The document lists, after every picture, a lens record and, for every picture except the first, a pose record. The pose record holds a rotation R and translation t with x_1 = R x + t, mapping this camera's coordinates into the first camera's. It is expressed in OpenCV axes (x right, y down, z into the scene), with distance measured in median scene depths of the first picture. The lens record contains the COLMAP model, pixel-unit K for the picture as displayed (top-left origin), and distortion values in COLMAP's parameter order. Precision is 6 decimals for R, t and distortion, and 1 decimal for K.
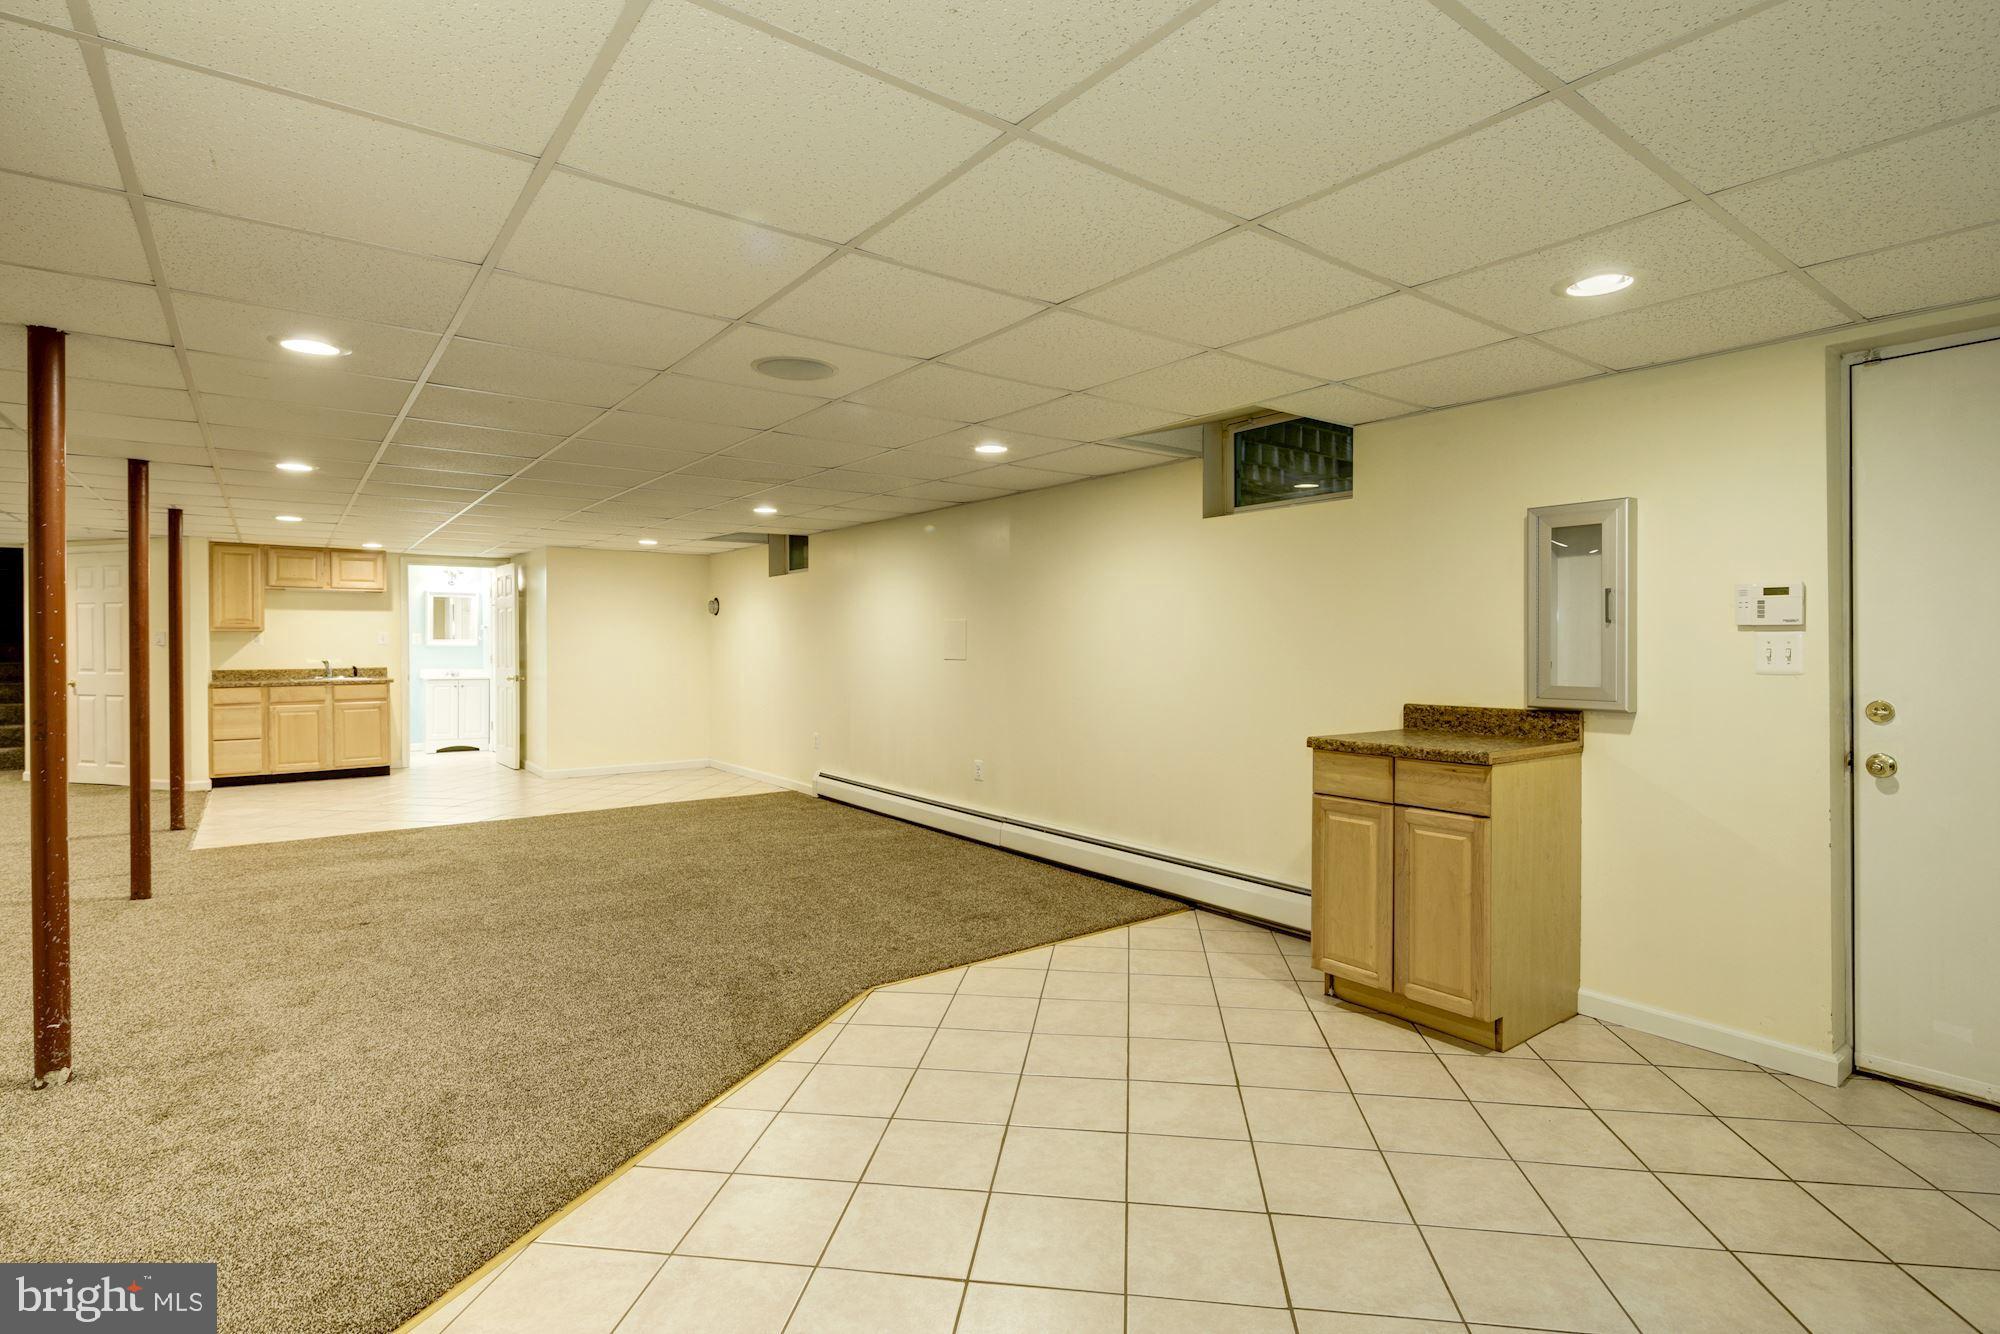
lens RADIAL K [[977.6, 0, 1000.0], [0, 977.6, 667.0], [0, 0, 1]] dist [0.001445, 0.000097]
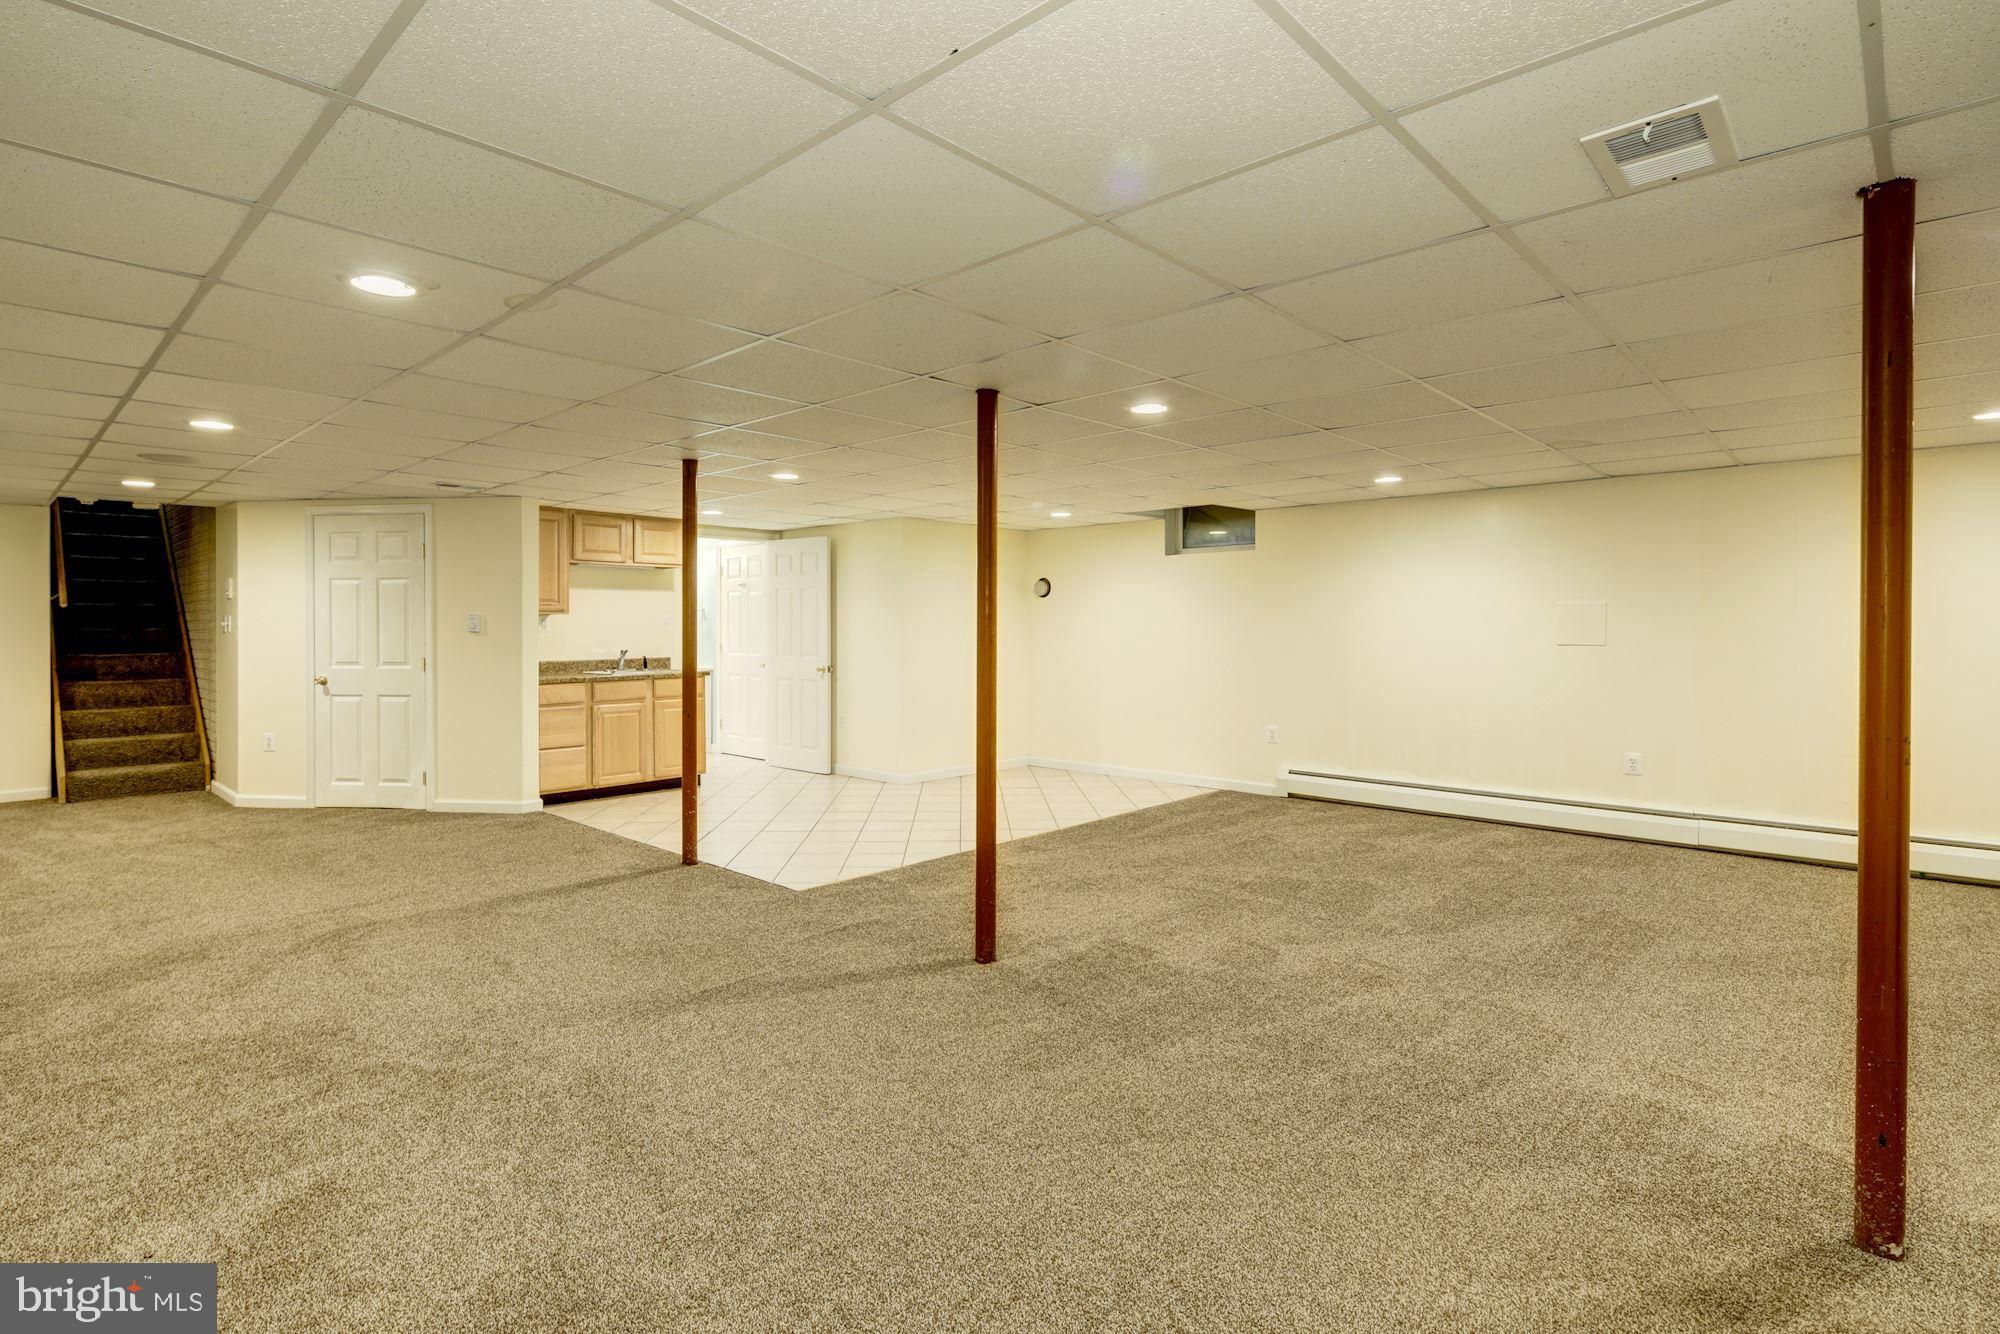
lens RADIAL K [[979.4, 0, 994.2], [0, 979.4, 651.2], [0, 0, 1]] dist [-0.000282, -0.000692]
pose [[0.985230, -0.005966, 0.171133, -0.538465], [0.006191, 0.999981, -0.000782, -0.002969], [-0.171125, 0.001830, 0.985248, 0.129791]]
